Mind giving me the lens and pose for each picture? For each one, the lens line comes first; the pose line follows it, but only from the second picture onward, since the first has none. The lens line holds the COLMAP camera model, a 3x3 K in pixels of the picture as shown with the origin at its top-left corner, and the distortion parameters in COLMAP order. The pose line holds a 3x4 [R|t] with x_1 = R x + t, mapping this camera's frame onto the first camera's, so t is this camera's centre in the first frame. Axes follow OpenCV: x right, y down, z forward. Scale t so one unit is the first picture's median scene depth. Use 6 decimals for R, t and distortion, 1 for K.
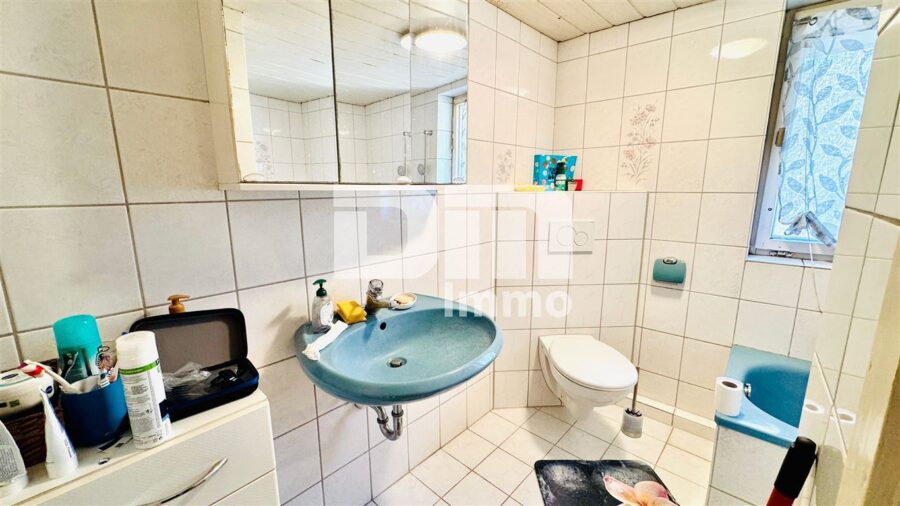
lens RADIAL K [[356.8, 0, 450.0], [0, 356.8, 253.0], [0, 0, 1]] dist [0.000798, 0.000319]
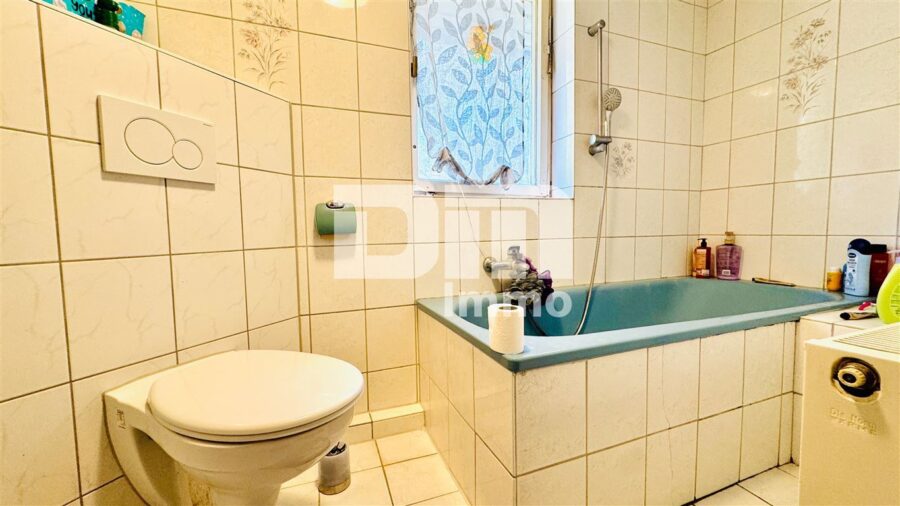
lens RADIAL K [[356.8, 0, 450.0], [0, 356.8, 253.0], [0, 0, 1]] dist [0.000798, 0.000319]
pose [[0.455151, -0.061822, 0.888265, 0.090865], [0.175923, 0.984166, -0.021647, 0.167322], [-0.872862, 0.166119, 0.458820, 0.492003]]
